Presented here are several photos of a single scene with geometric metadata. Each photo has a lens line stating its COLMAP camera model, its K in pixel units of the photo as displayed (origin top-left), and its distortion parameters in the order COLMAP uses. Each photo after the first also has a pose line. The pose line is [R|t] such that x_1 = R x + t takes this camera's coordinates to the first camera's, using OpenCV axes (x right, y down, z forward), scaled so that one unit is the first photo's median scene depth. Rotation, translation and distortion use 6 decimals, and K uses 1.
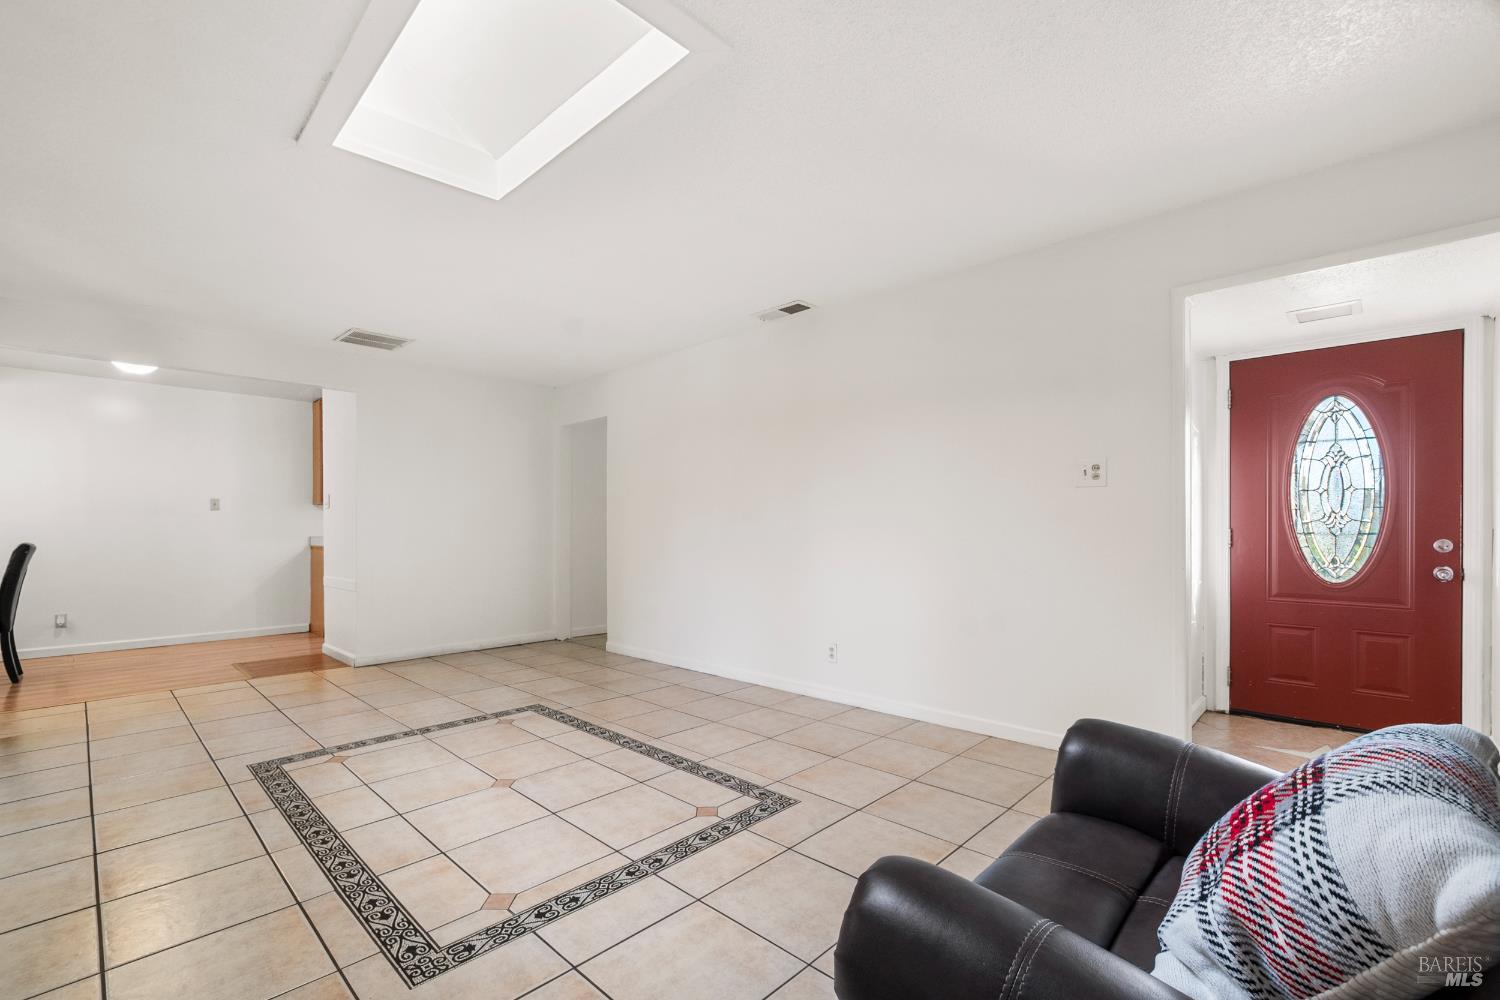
lens RADIAL K [[658.2, 0, 754.8], [0, 658.2, 529.9], [0, 0, 1]] dist [-0.018665, 0.000198]
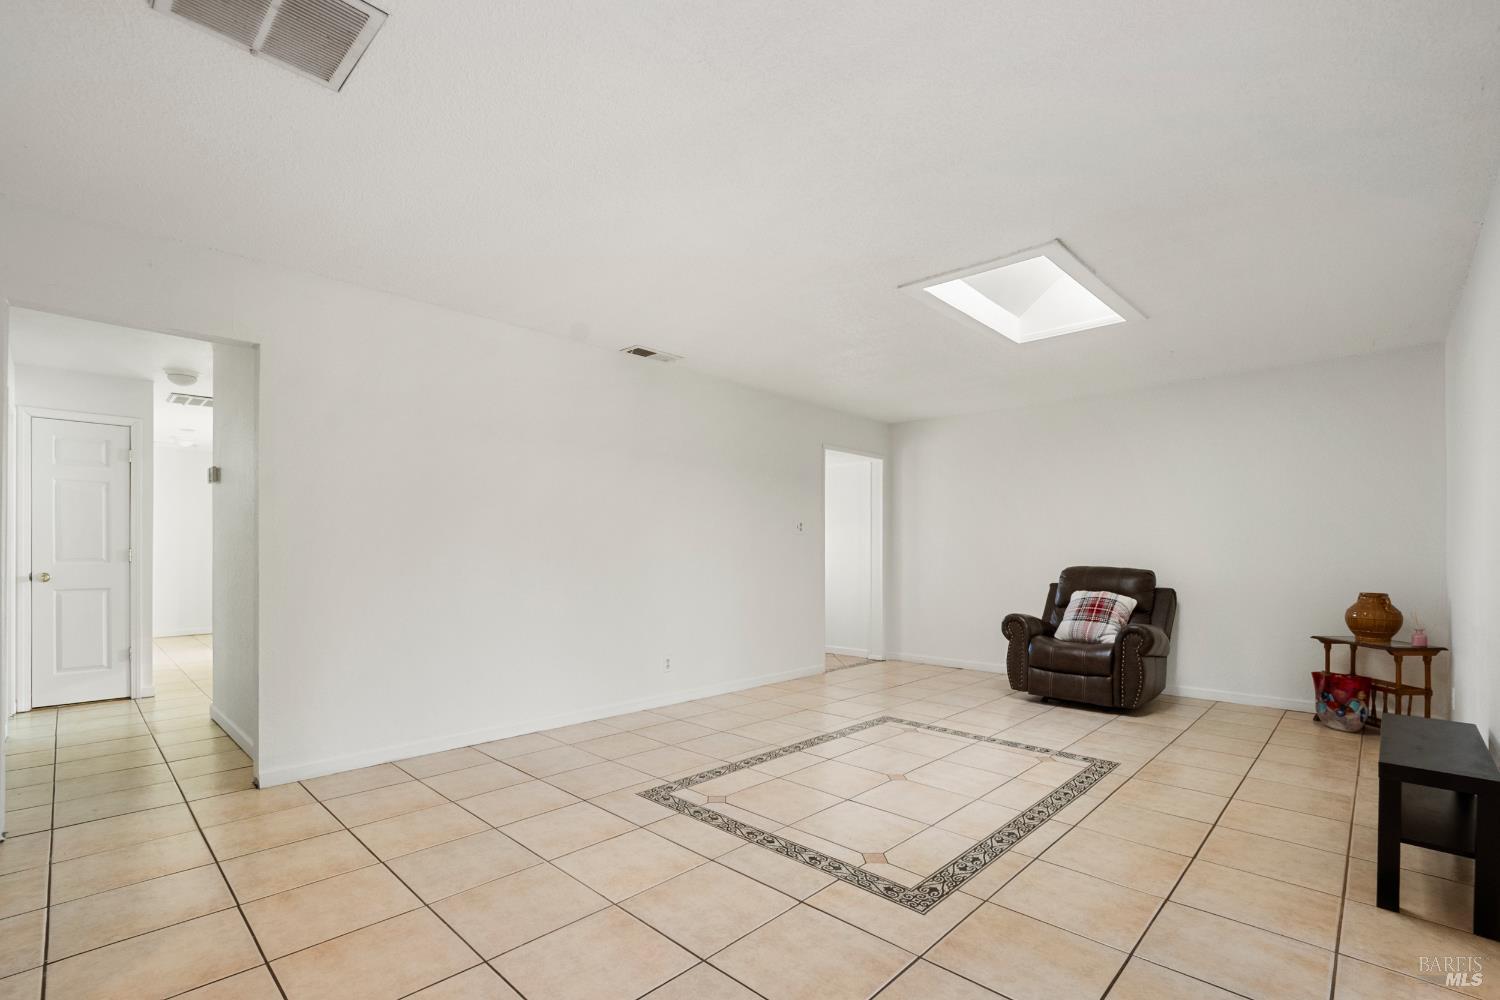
lens RADIAL K [[667.4, 0, 746.6], [0, 667.4, 557.6], [0, 0, 1]] dist [-0.001390, -0.000039]
pose [[0.004335, -0.002865, 0.999986, -1.467116], [0.000676, 0.999996, 0.002862, -0.006757], [-0.999990, 0.000664, 0.004337, 1.179210]]
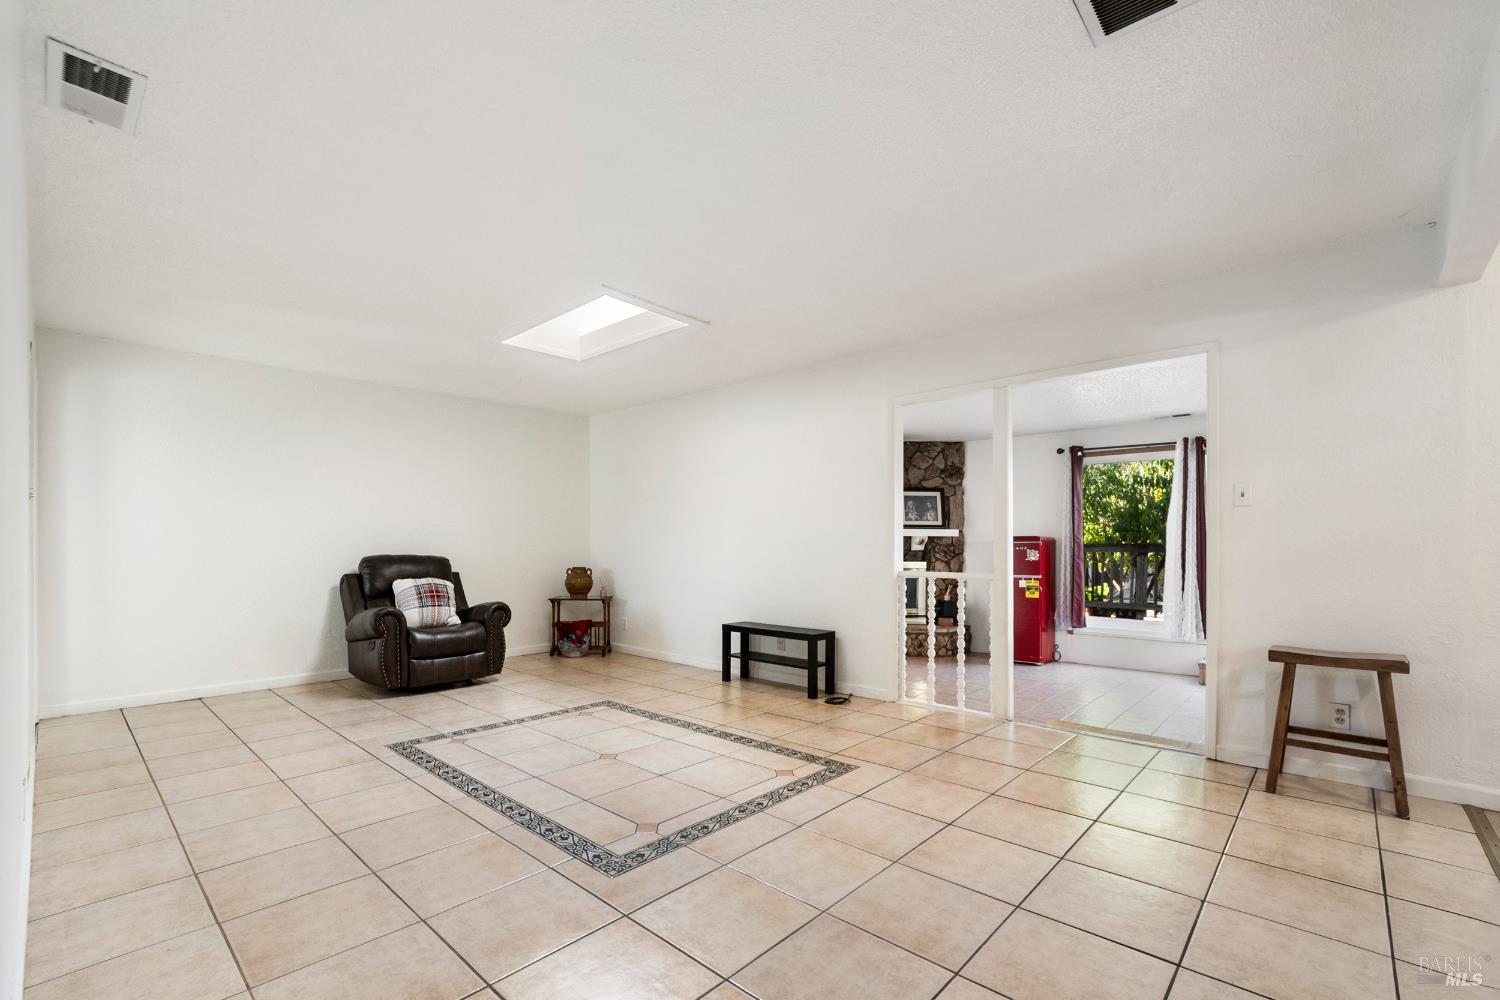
lens RADIAL K [[658.2, 0, 754.8], [0, 658.2, 529.9], [0, 0, 1]] dist [-0.018665, 0.000198]
pose [[-0.999781, 0.004279, -0.020497, -0.589317], [0.004664, 0.999813, -0.018776, -0.005952], [0.020413, -0.018868, -0.999614, 2.075576]]
